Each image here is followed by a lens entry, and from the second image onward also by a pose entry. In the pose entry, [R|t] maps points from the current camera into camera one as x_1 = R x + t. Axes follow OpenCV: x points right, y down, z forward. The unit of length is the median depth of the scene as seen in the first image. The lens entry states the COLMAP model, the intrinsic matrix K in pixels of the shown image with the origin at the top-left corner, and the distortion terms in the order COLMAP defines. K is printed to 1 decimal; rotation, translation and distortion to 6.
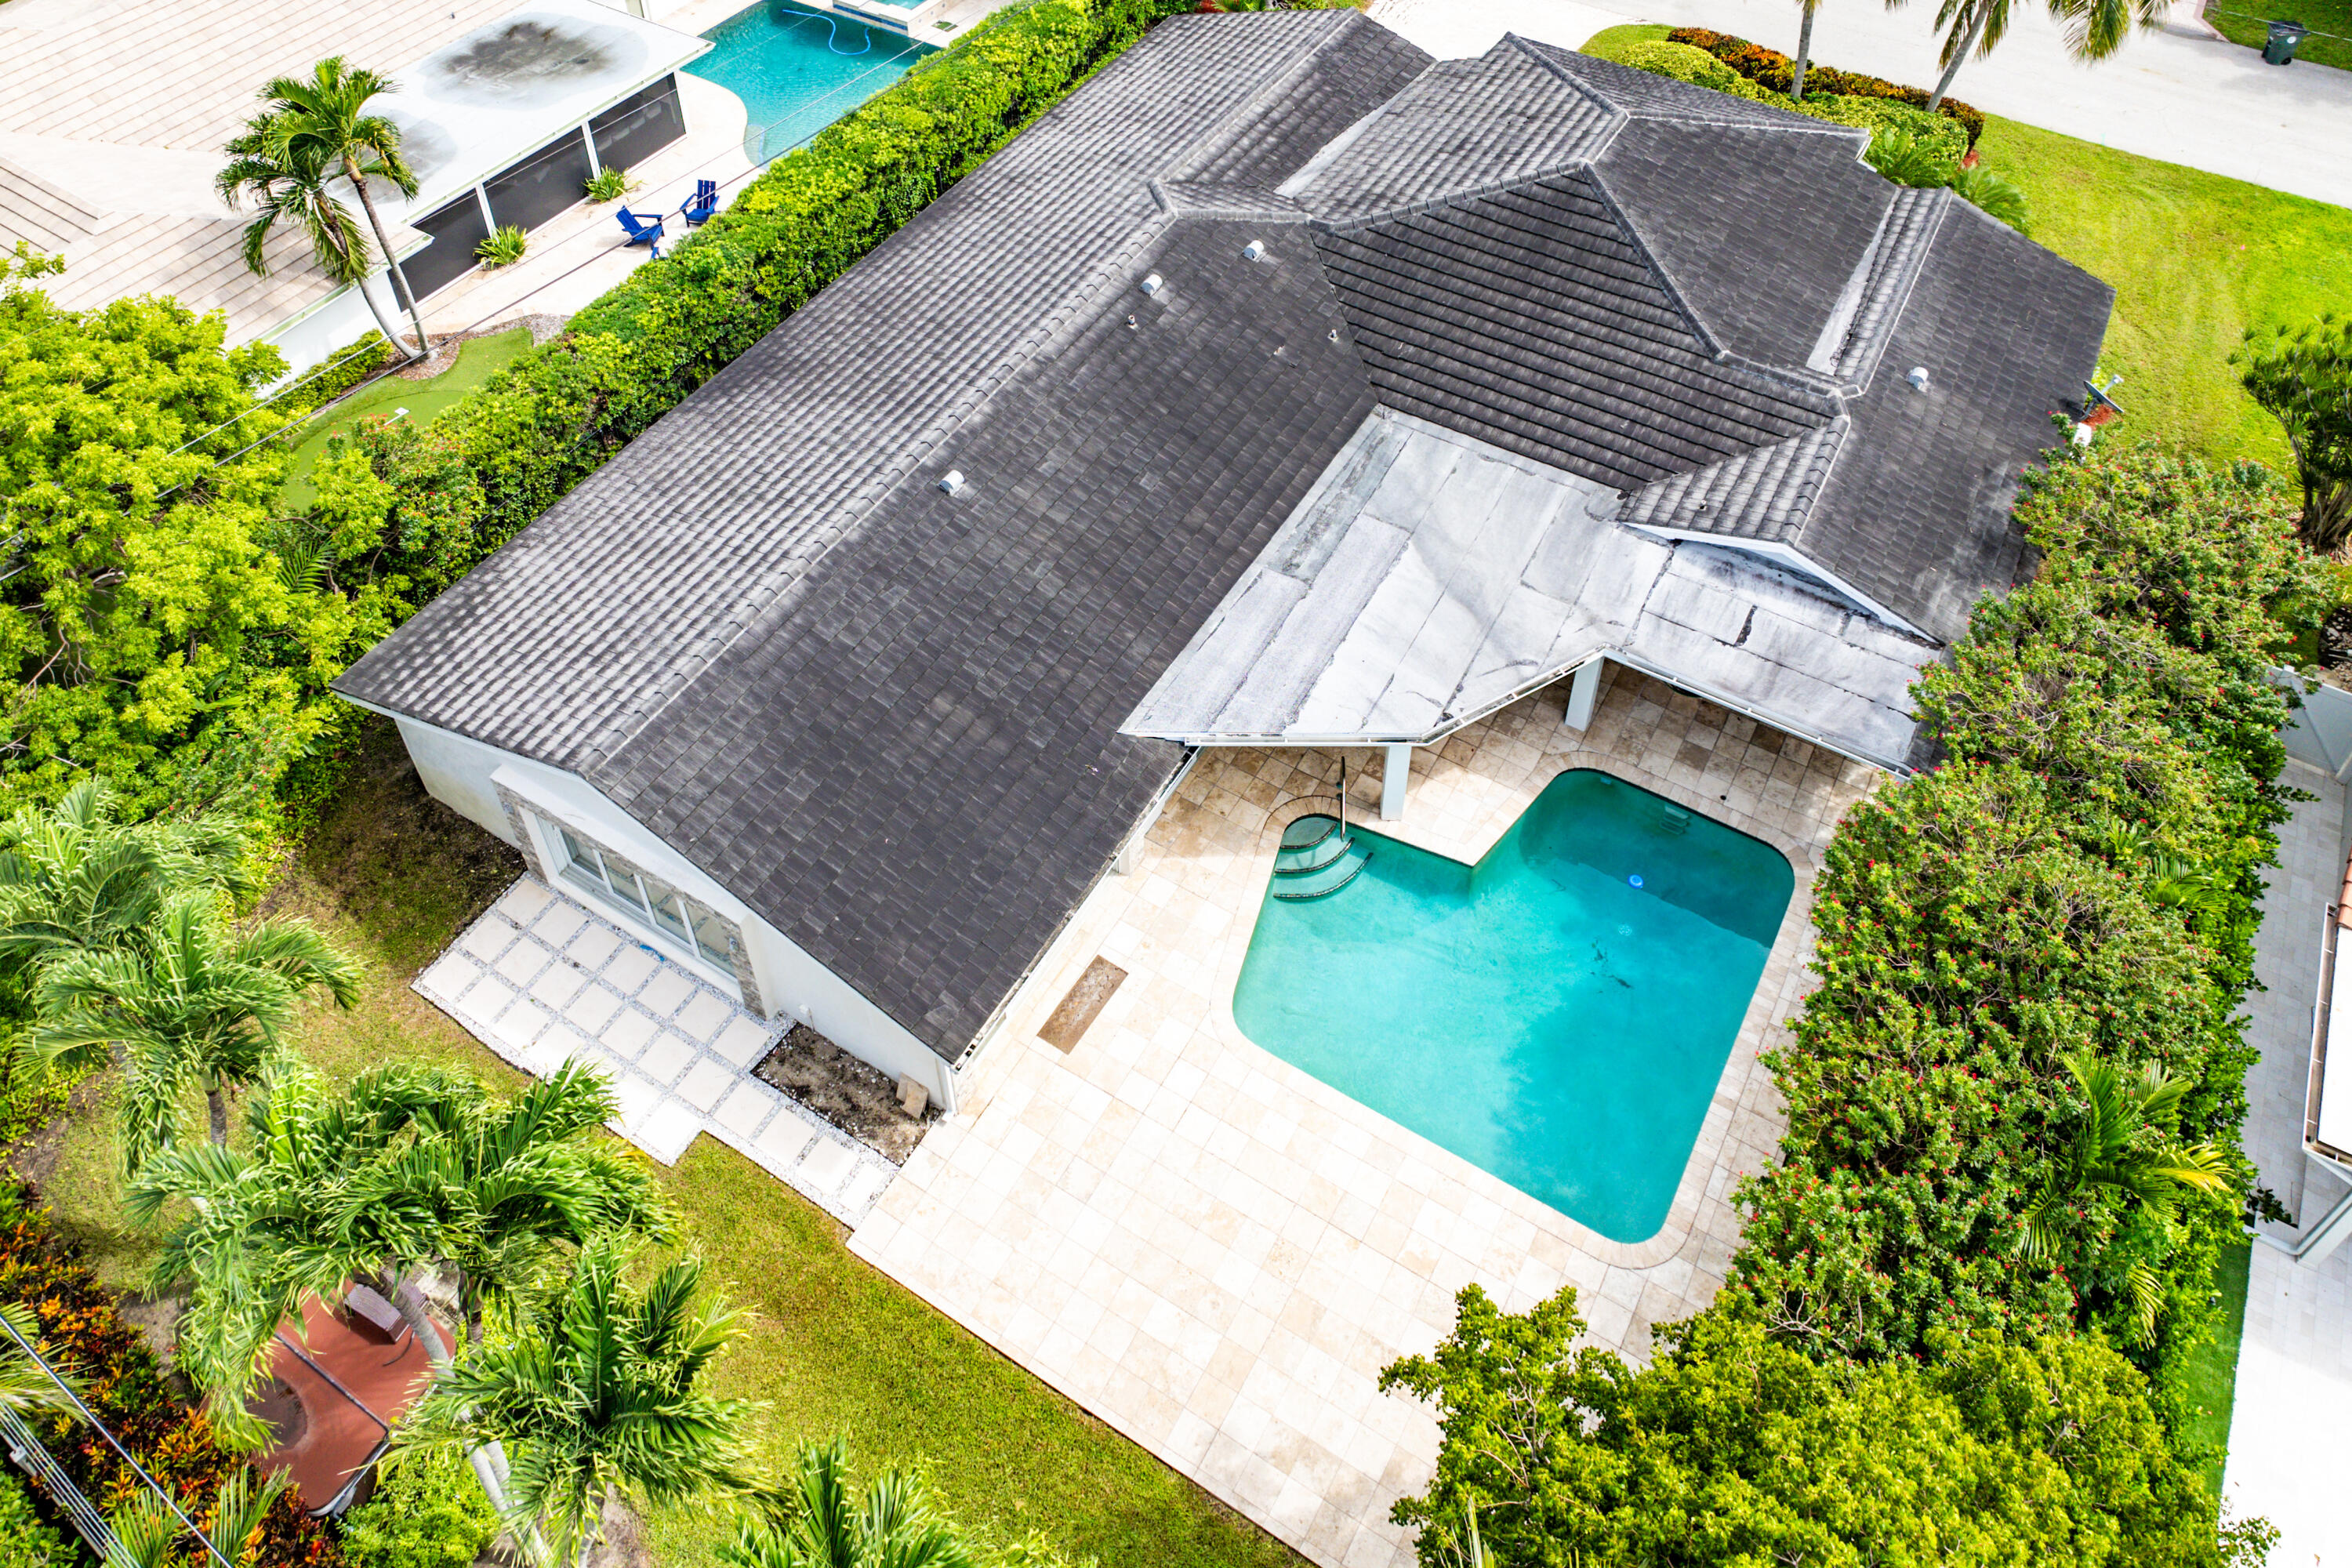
lens RADIAL K [[1687.7, 0, 1197.2], [0, 1687.7, 405.2], [0, 0, 1]] dist [-0.031807, -0.002623]
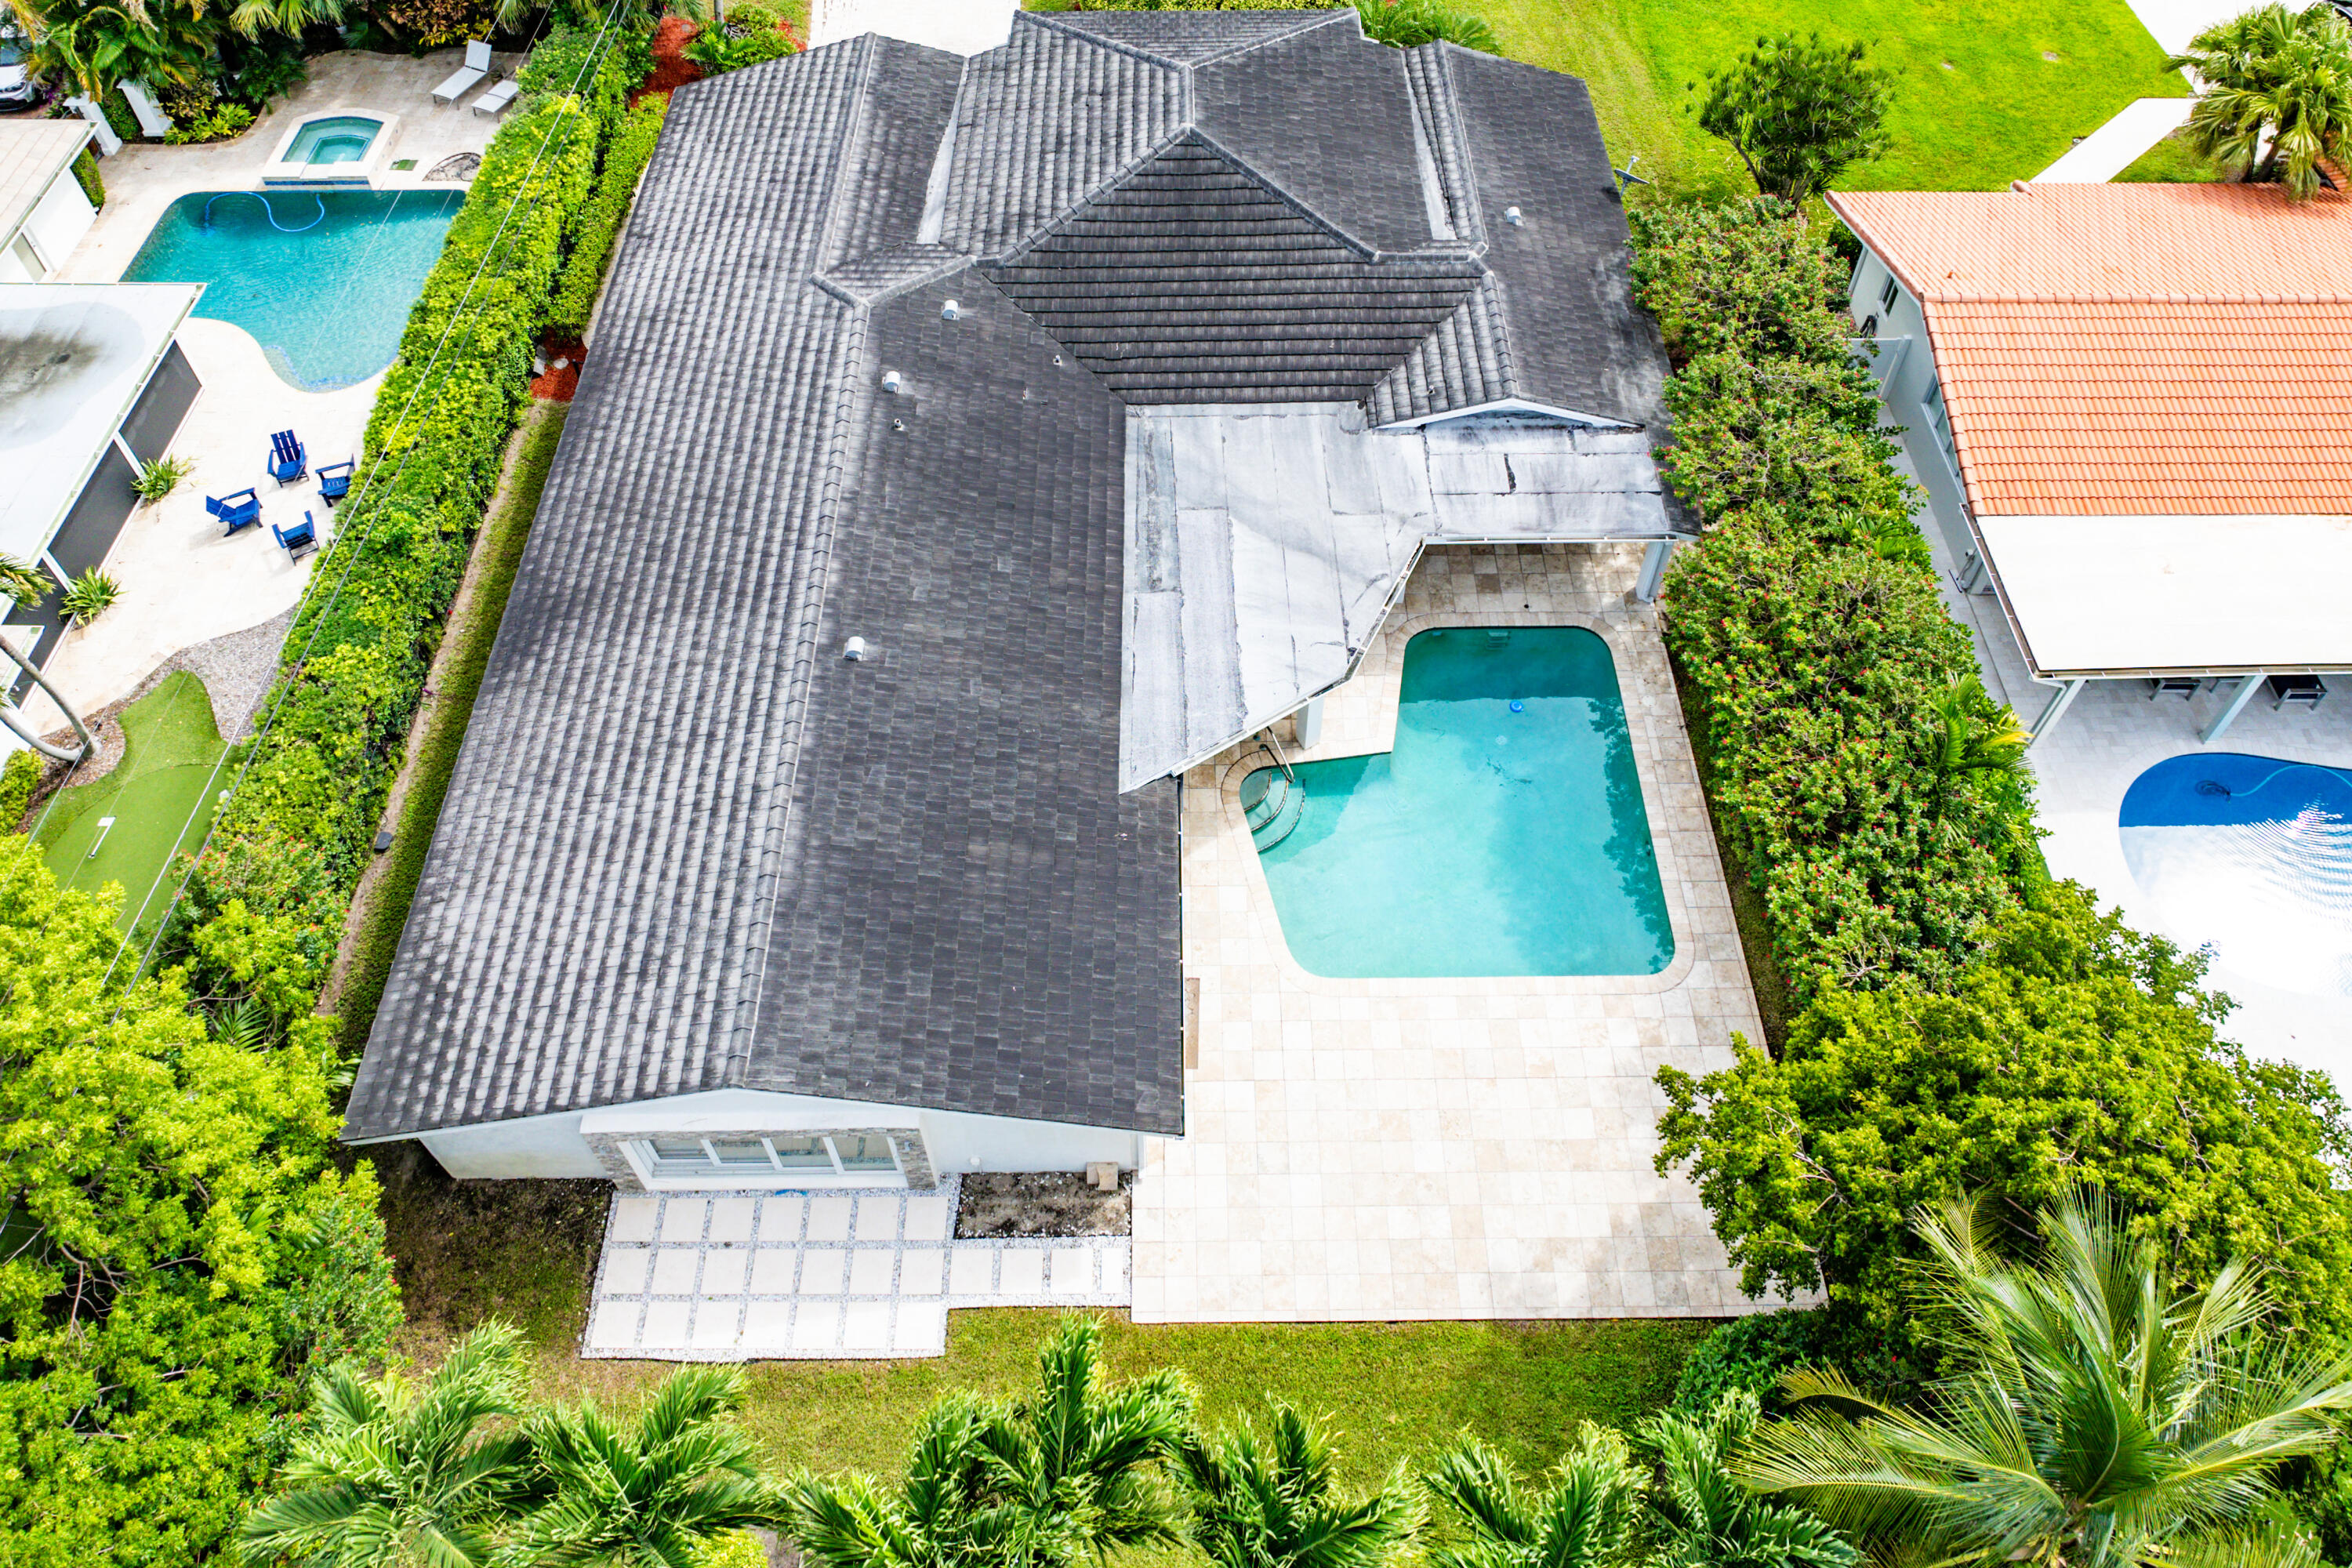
lens RADIAL K [[1651.0, 0, 1186.5], [0, 1651.0, 423.4], [0, 0, 1]] dist [-0.026848, -0.000775]
pose [[0.854312, -0.383933, 0.350352, -0.263321], [0.341937, 0.922813, 0.177470, -0.184218], [-0.391446, -0.031817, 0.919651, -0.000169]]
